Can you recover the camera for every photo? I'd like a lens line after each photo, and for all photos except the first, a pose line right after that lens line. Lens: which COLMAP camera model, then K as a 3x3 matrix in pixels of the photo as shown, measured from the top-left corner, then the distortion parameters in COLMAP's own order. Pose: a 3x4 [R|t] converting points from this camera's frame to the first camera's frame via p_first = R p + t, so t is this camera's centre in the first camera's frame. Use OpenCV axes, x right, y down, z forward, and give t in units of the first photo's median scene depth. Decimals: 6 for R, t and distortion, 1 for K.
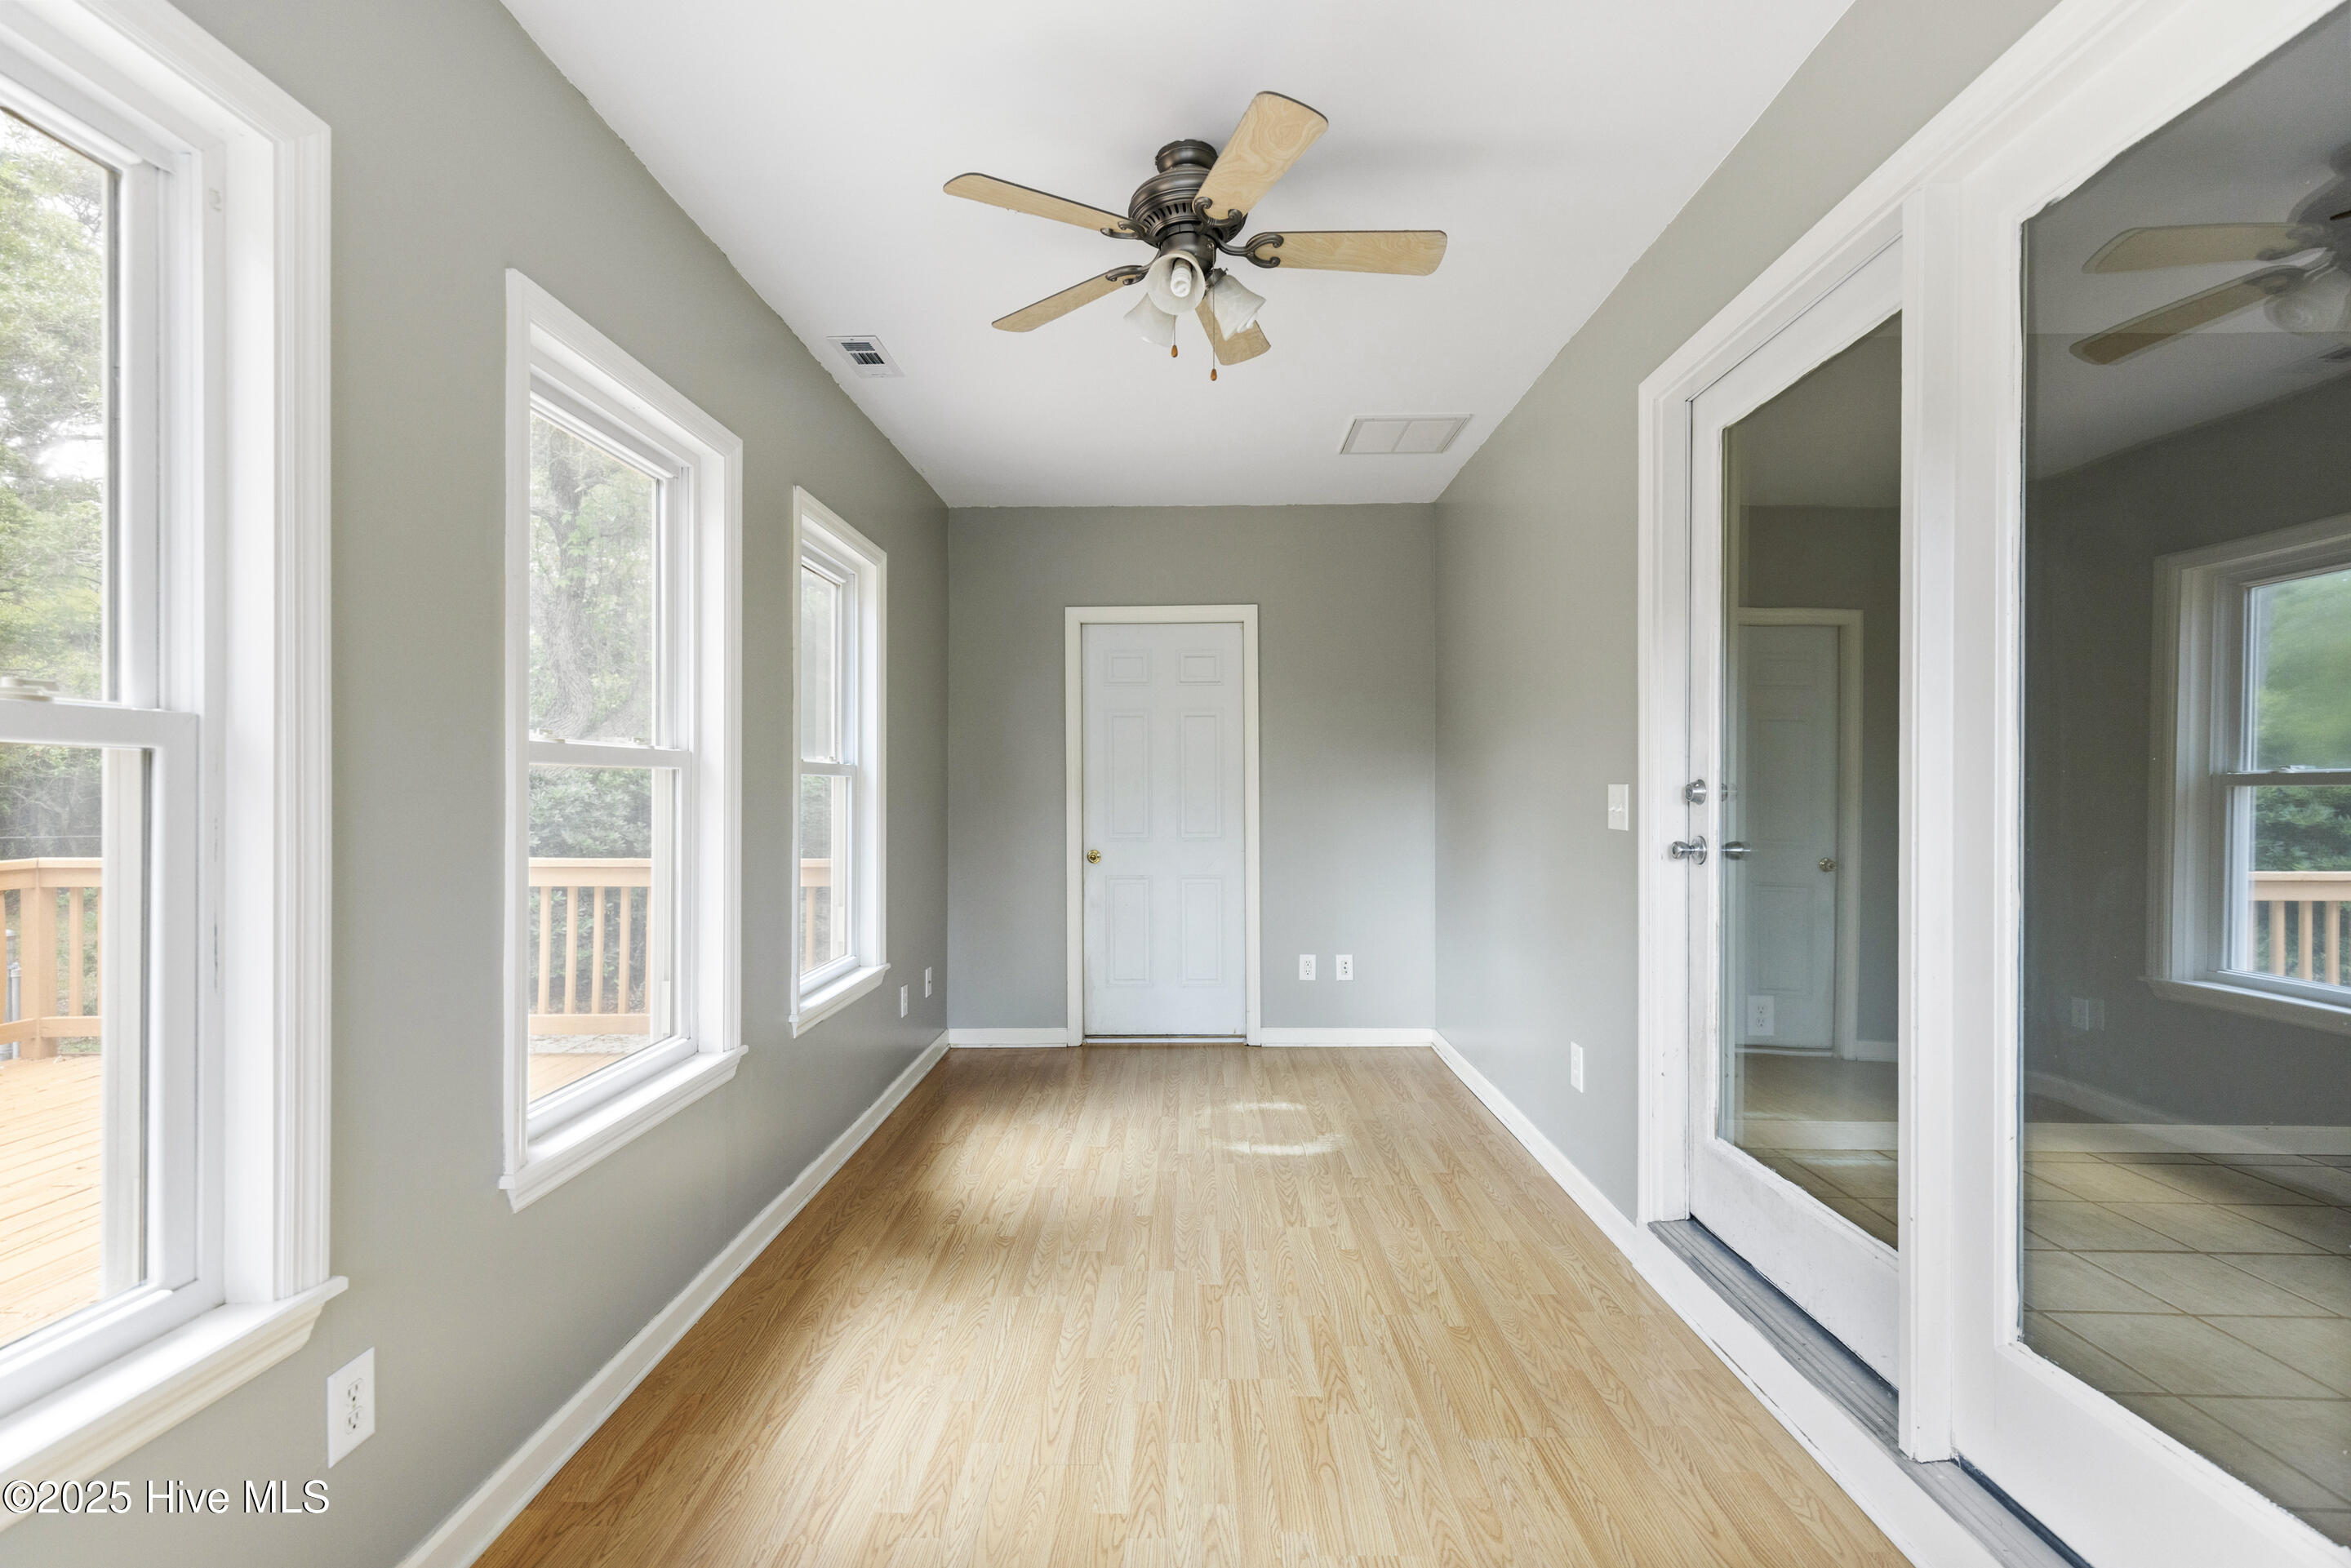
lens RADIAL K [[1079.2, 0, 1173.4], [0, 1079.2, 790.8], [0, 0, 1]] dist [0.001905, -0.000254]
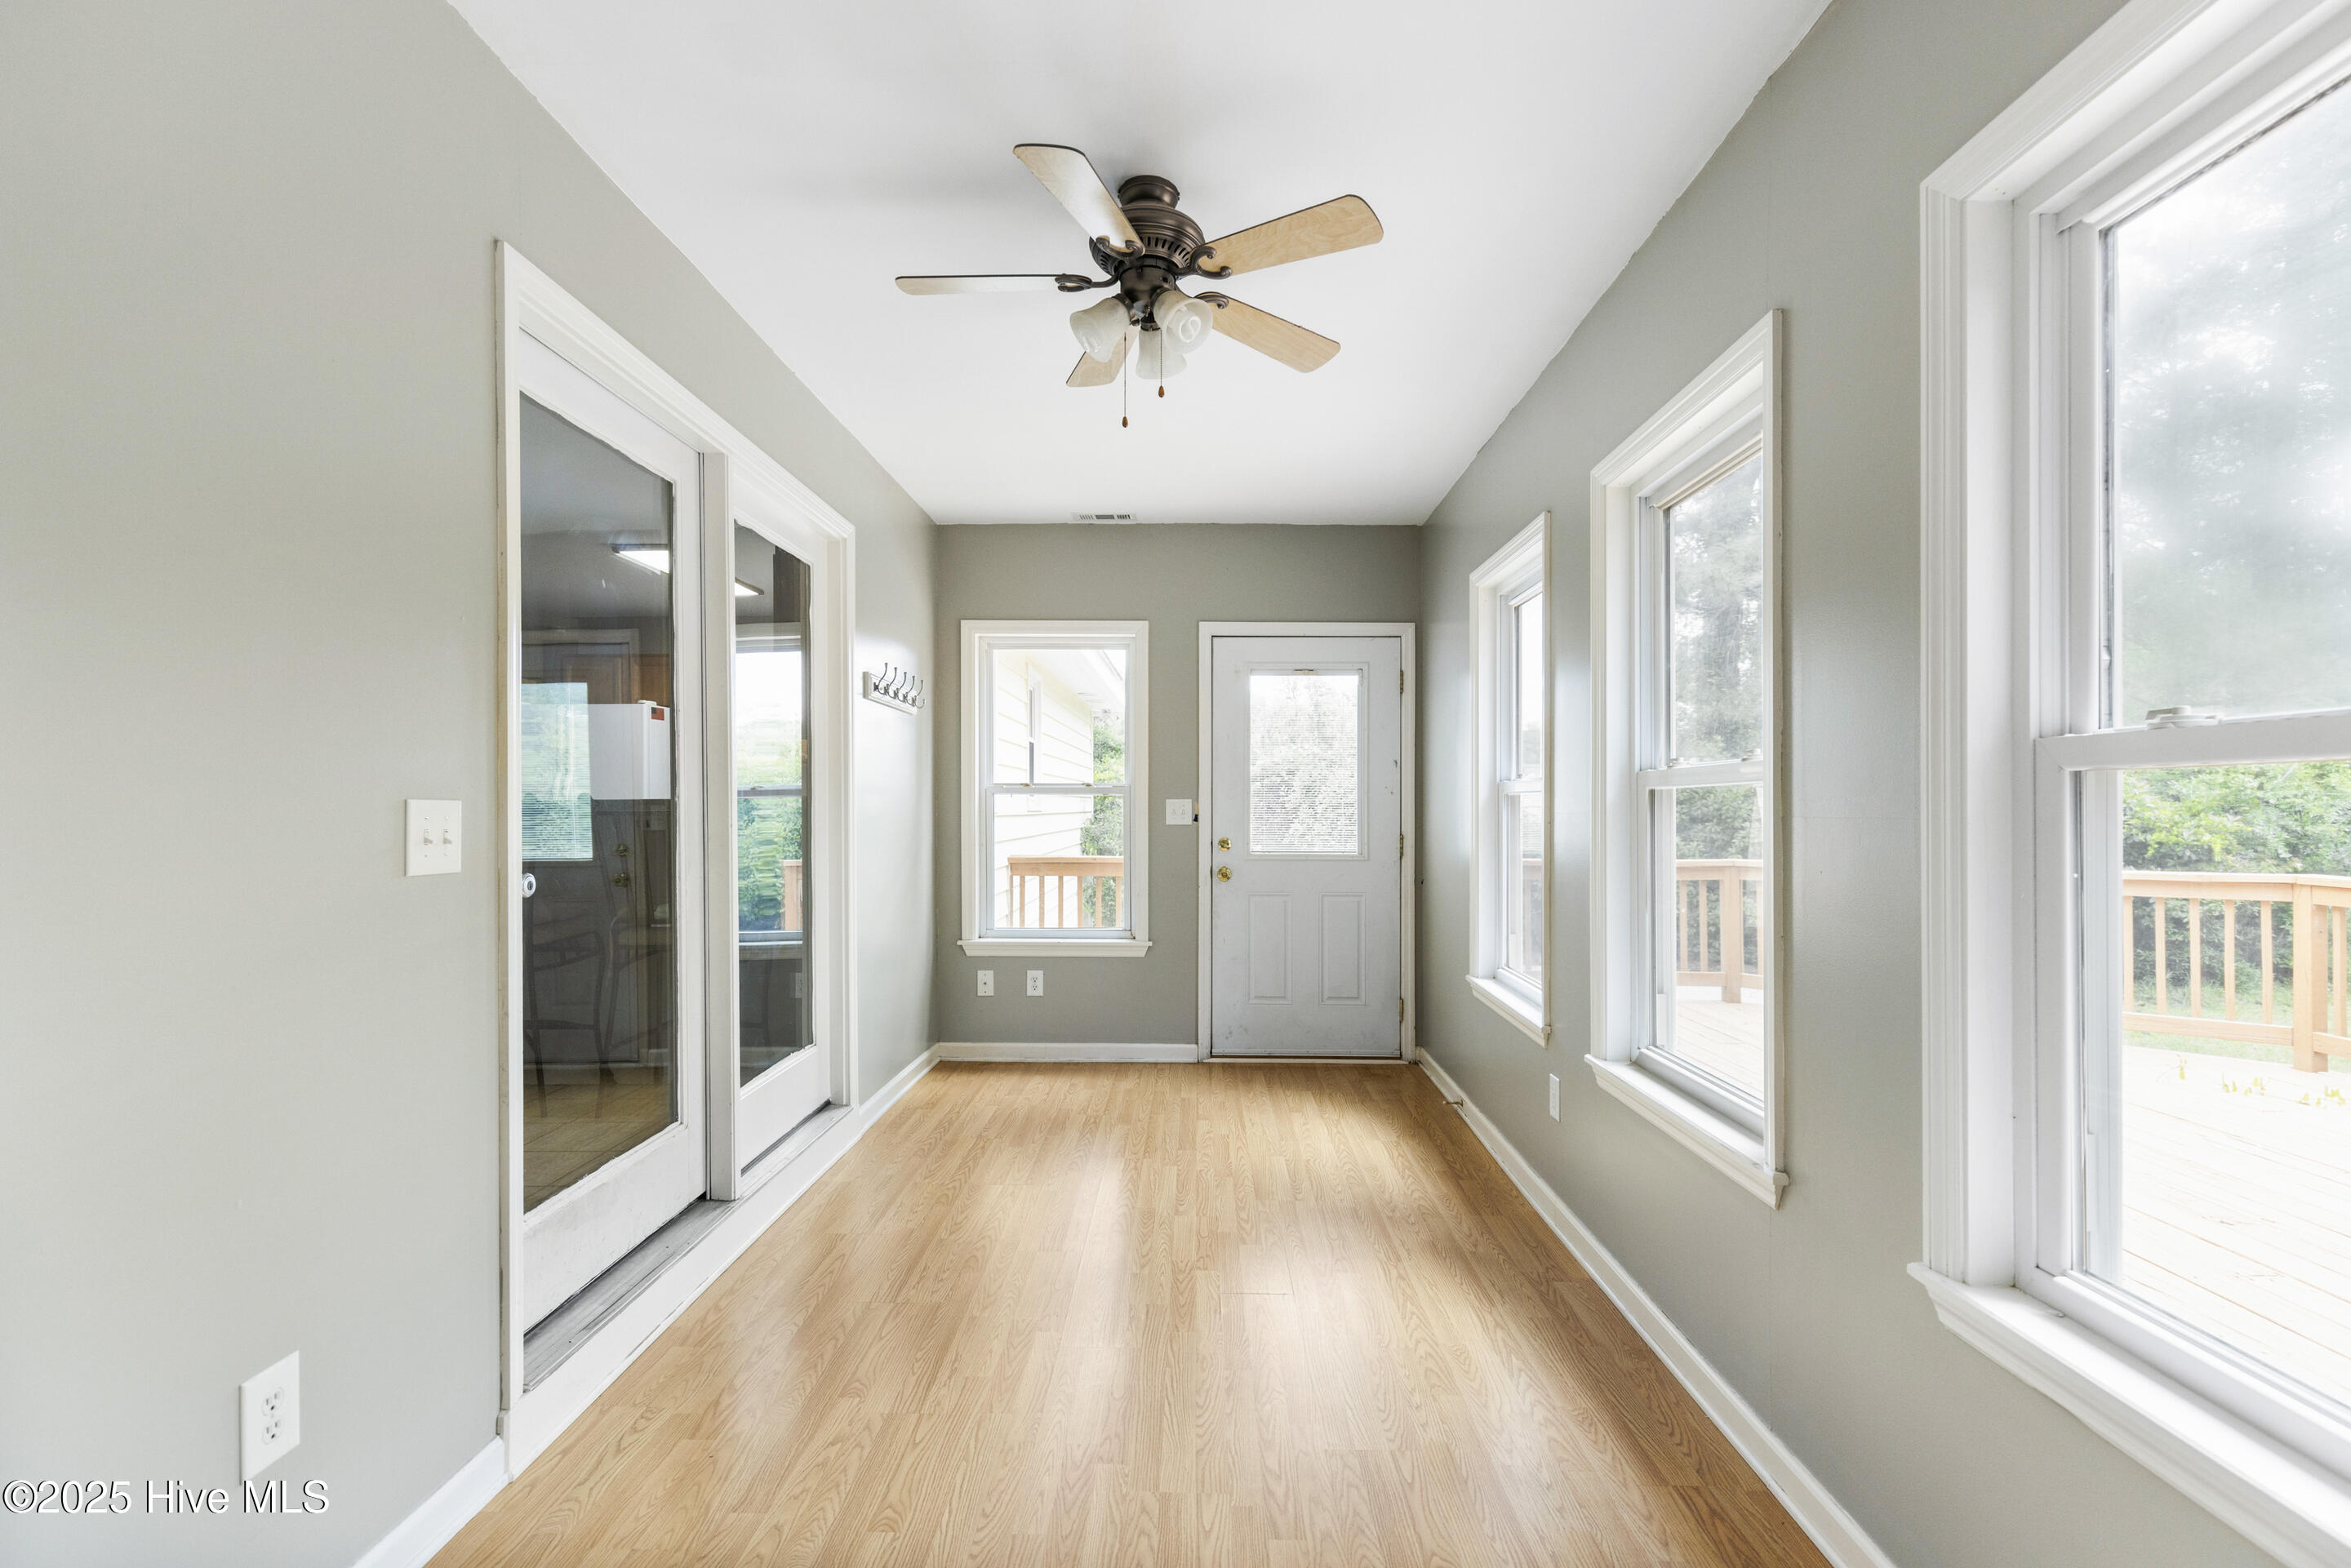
lens RADIAL K [[1079.2, 0, 1175.3], [0, 1079.2, 798.6], [0, 0, 1]] dist [0.001905, -0.000254]
pose [[-0.999987, 0.001516, 0.004927, -0.016608], [0.001486, 0.999980, -0.006174, -0.003908], [-0.004936, -0.006166, -0.999969, 2.066360]]
